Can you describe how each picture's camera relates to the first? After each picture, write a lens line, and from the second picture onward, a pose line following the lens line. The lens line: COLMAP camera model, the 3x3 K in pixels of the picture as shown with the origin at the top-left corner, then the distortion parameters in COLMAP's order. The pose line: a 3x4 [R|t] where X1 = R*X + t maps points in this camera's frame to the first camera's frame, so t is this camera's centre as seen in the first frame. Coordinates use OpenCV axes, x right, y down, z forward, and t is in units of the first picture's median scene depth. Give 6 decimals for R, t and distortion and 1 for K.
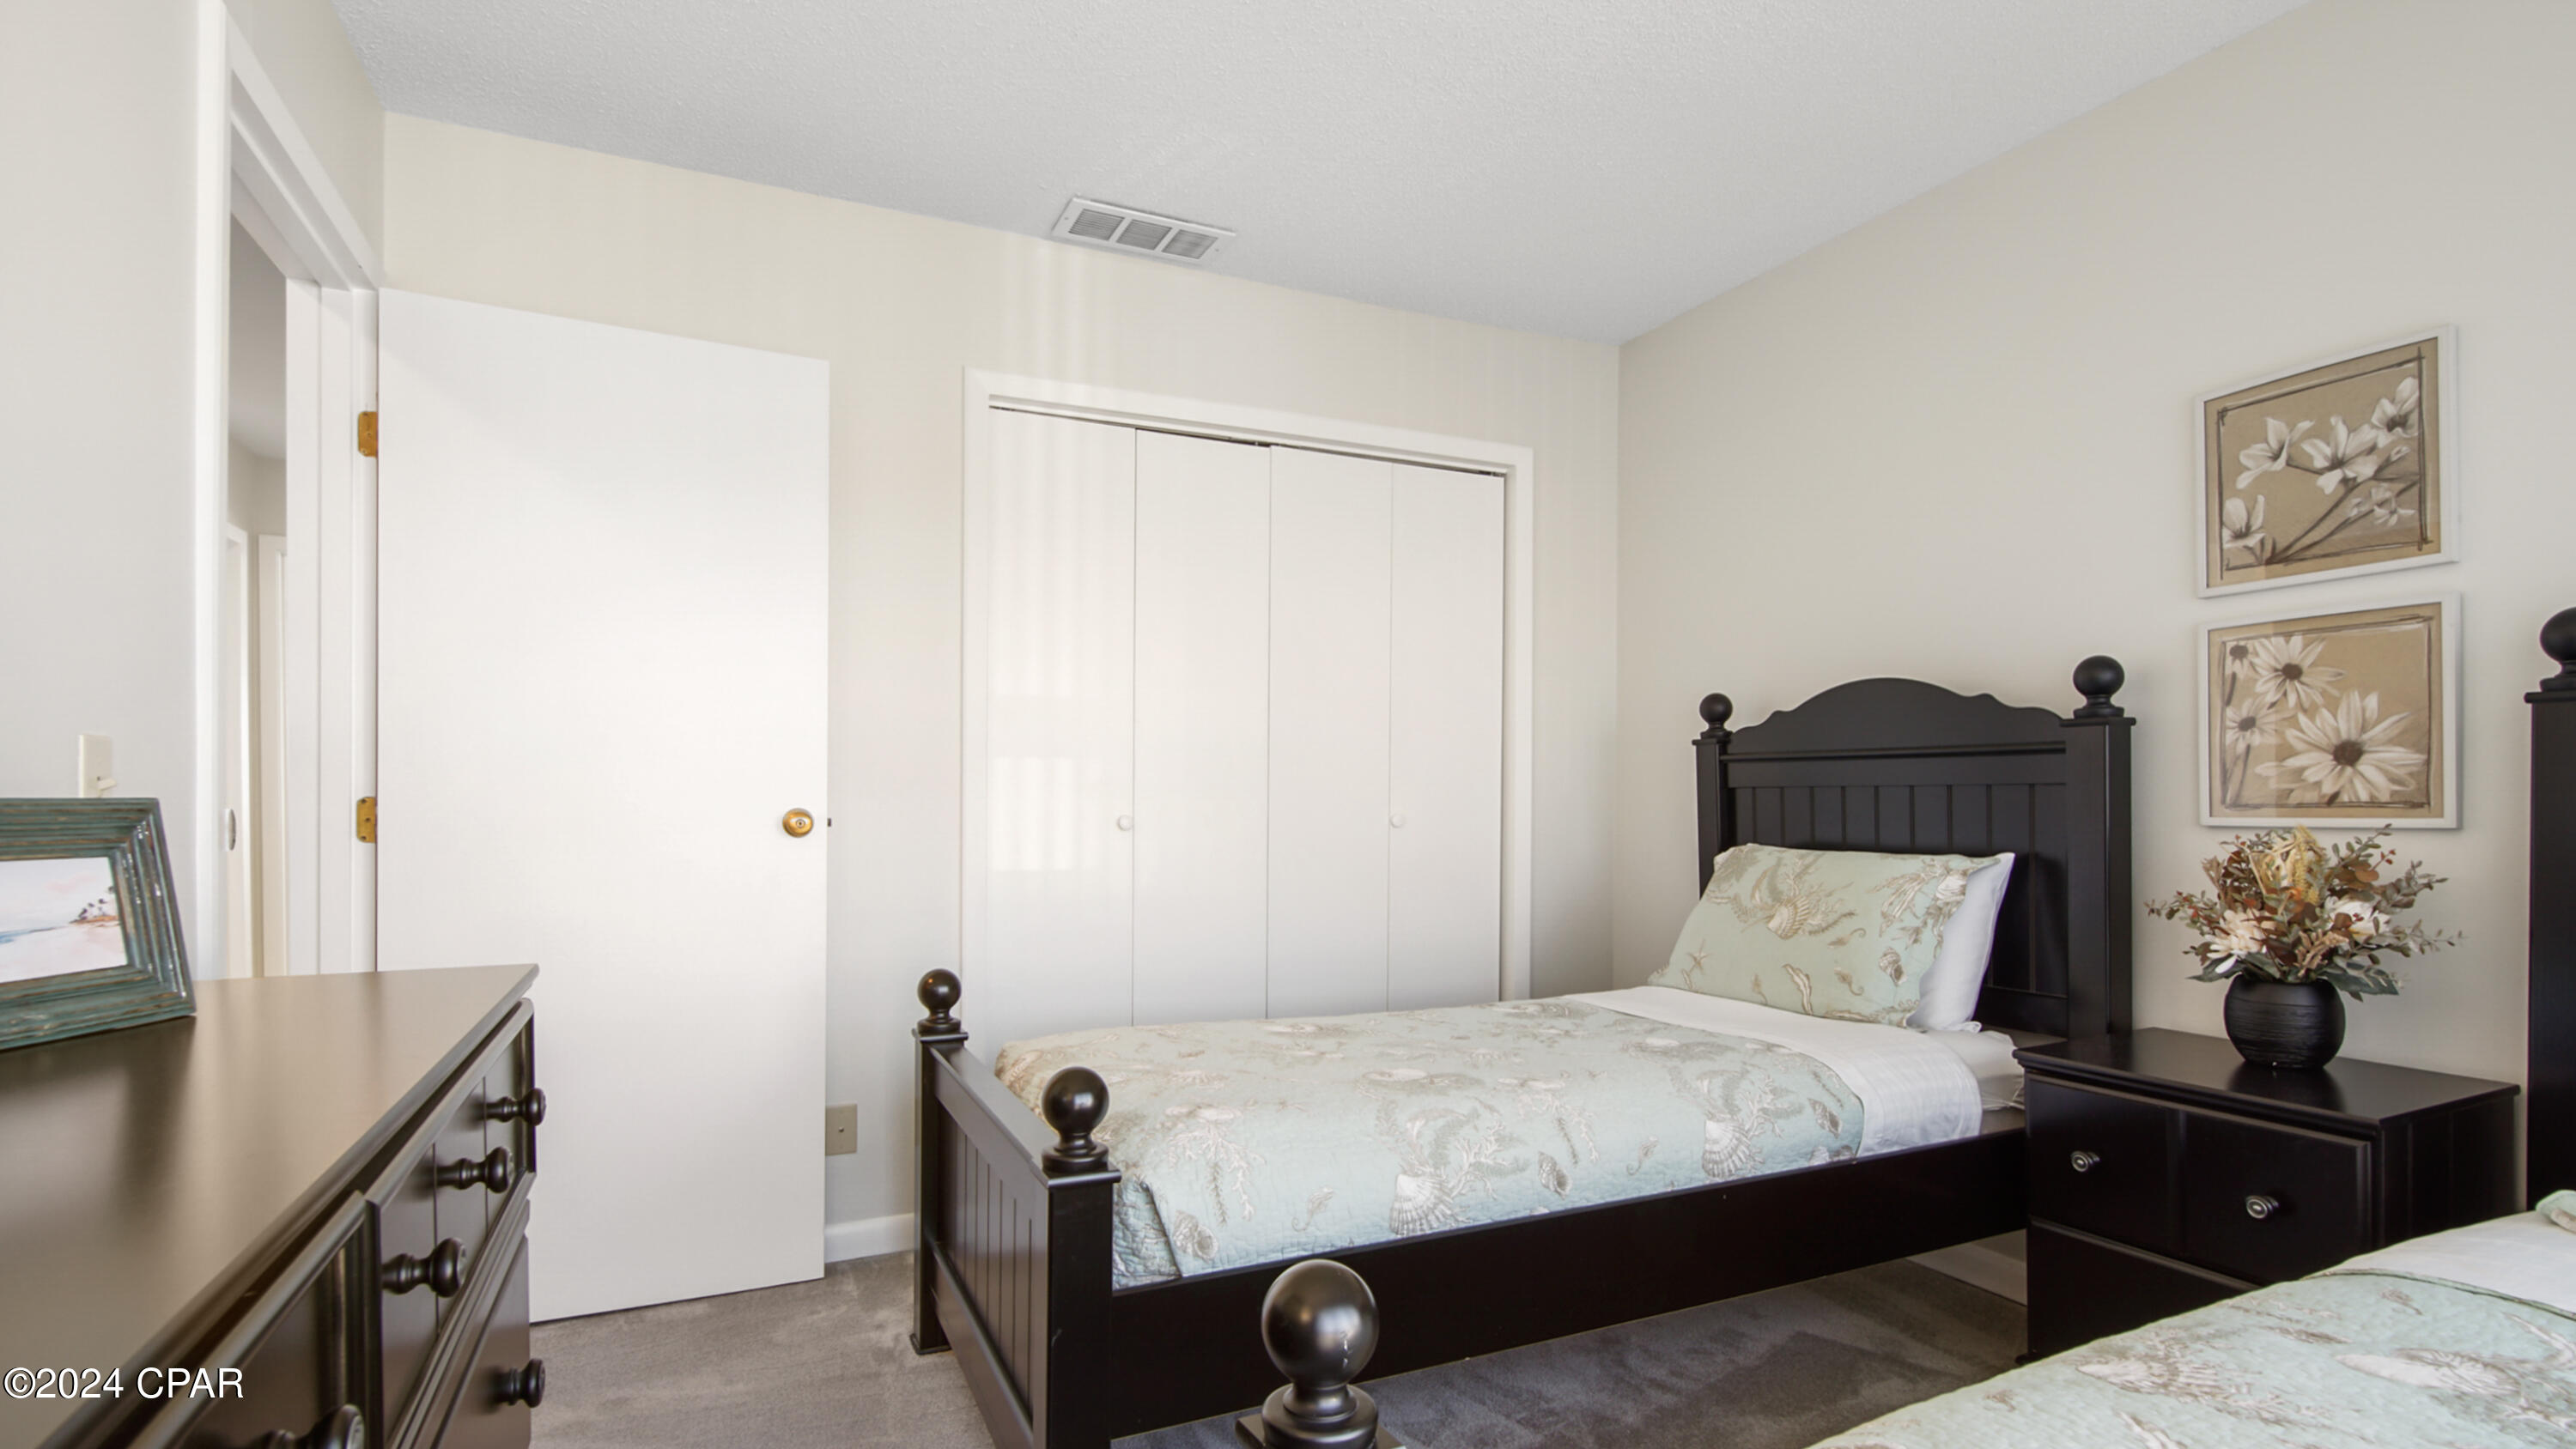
lens RADIAL K [[1205.5, 0, 1249.9], [0, 1205.5, 777.4], [0, 0, 1]] dist [-0.000813, -0.000425]
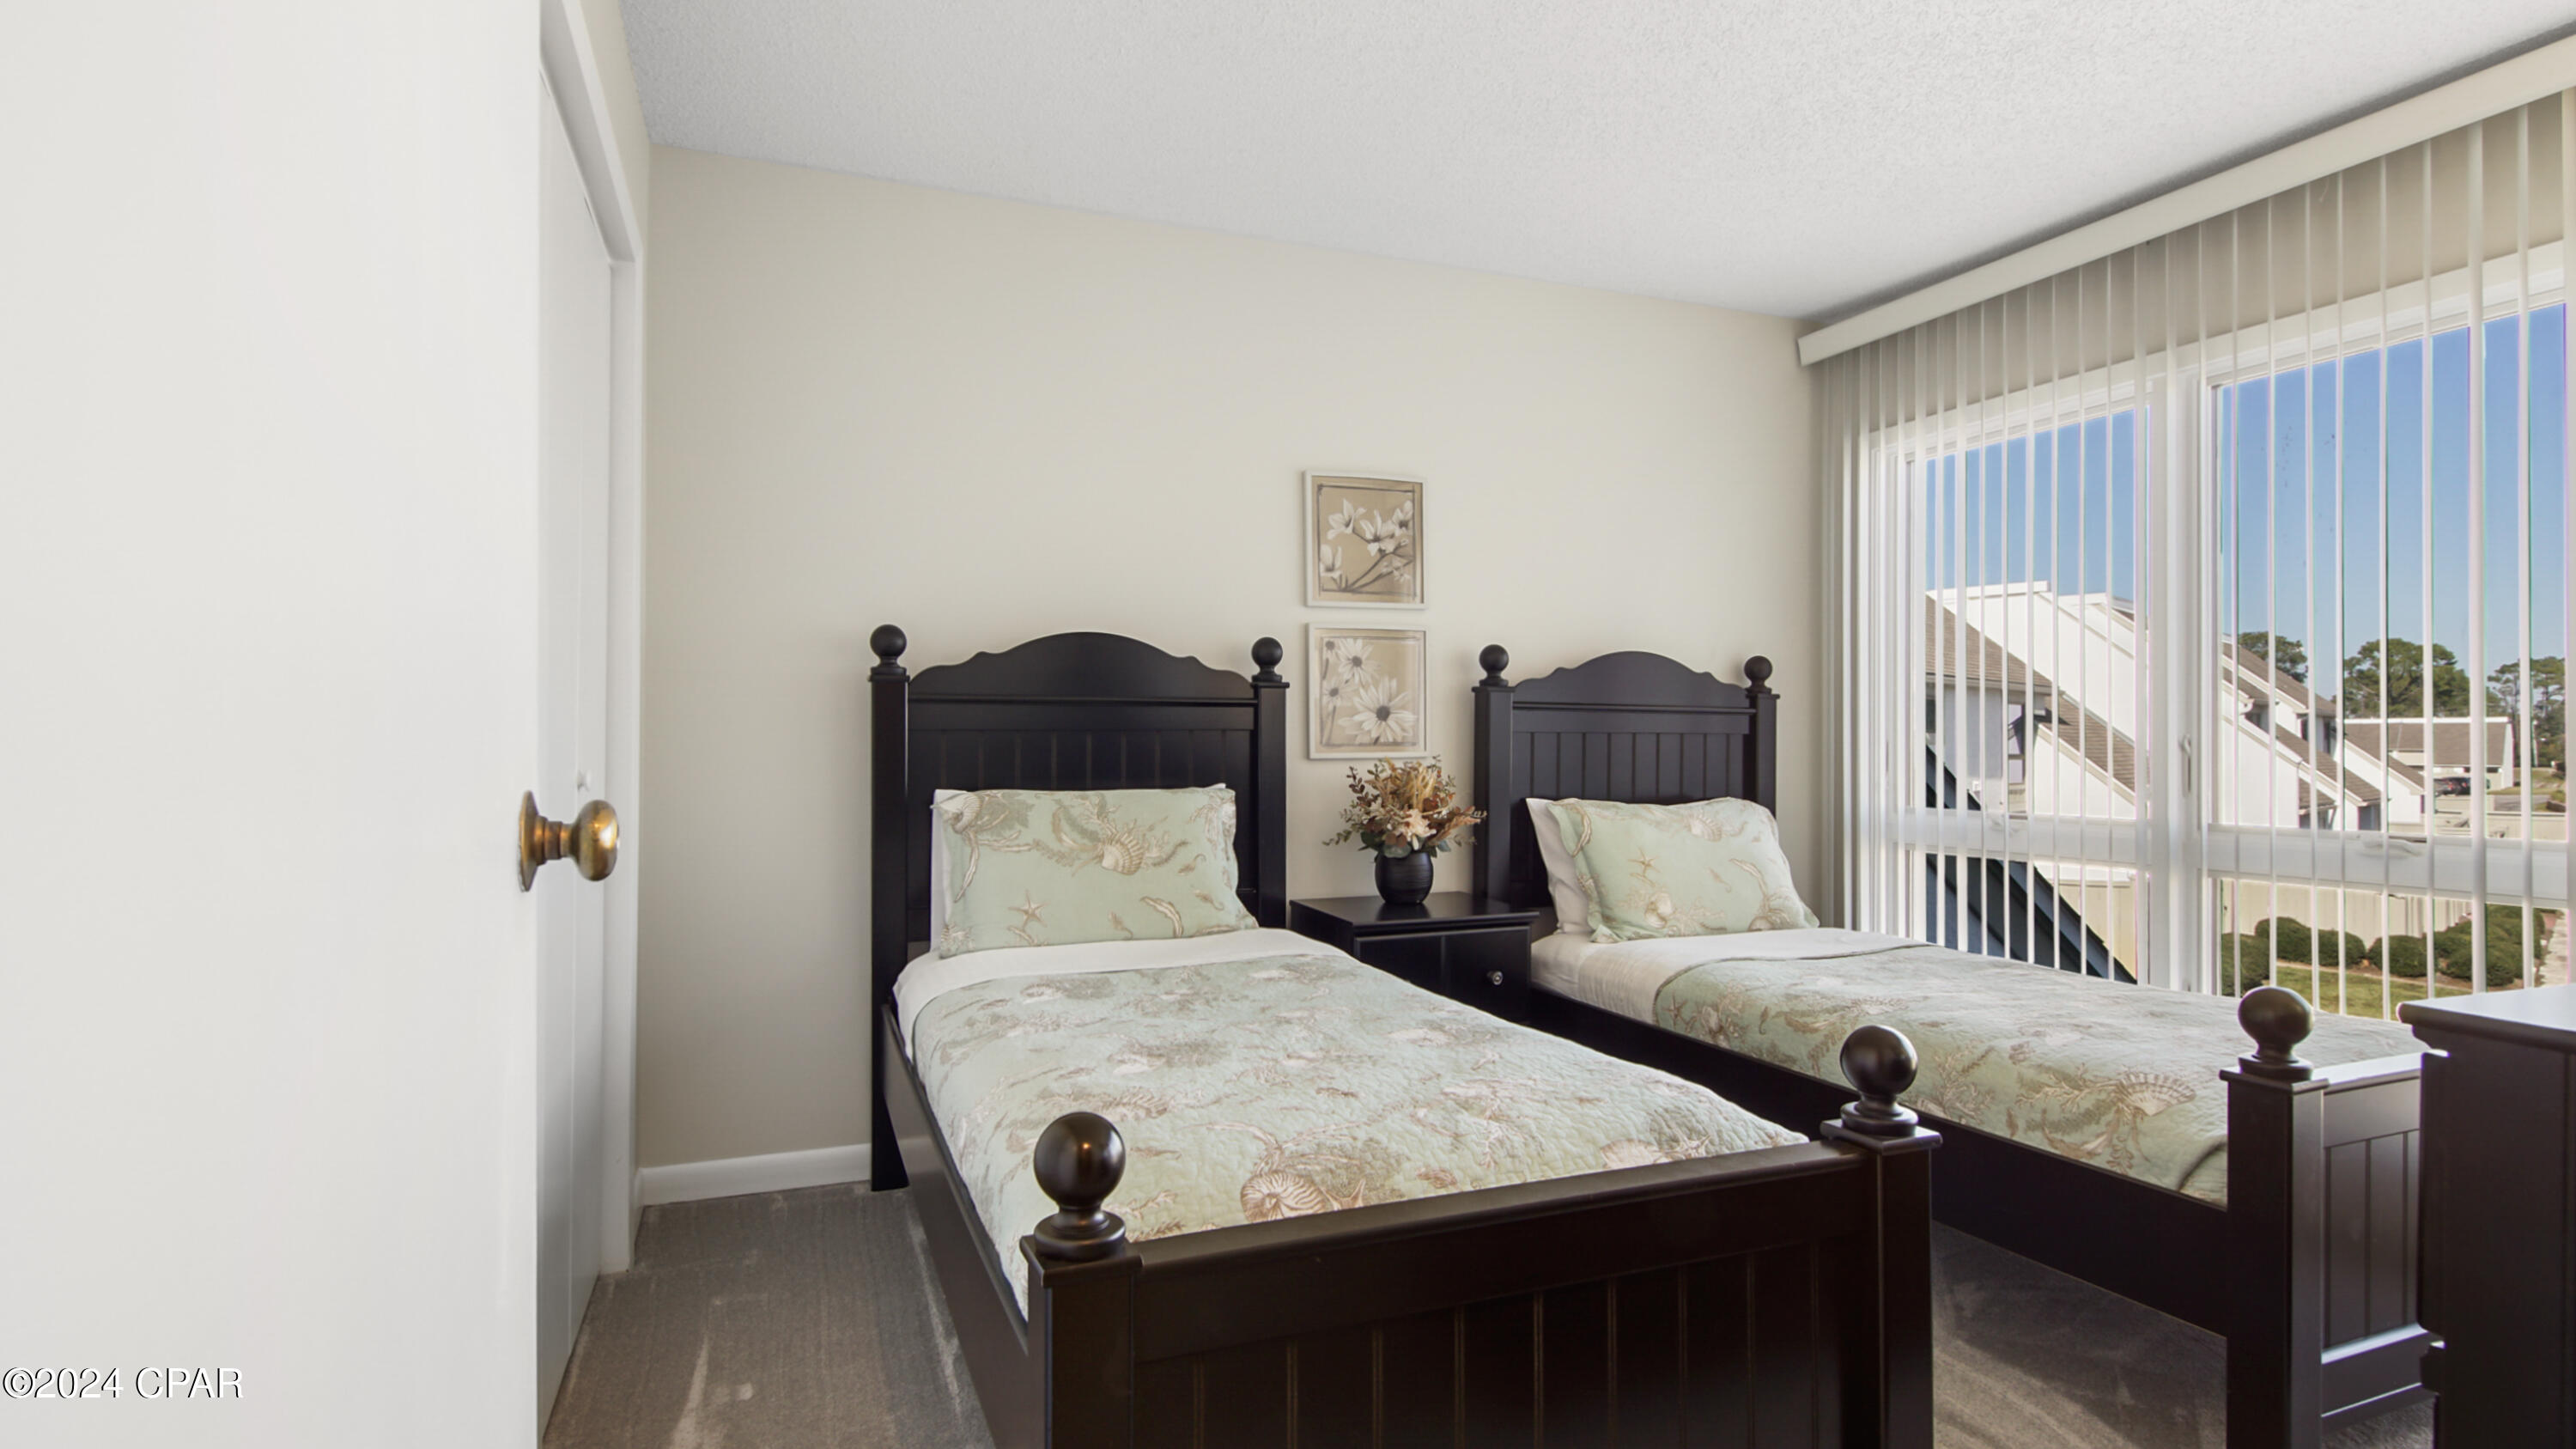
lens RADIAL K [[1249.1, 0, 1288.0], [0, 1249.1, 724.5], [0, 0, 1]] dist [-0.017675, -0.000077]
pose [[0.043920, 0.019185, 0.998851, -0.792897], [-0.009213, 0.999781, -0.018797, 0.028048], [-0.998993, -0.008377, 0.044087, 1.009812]]
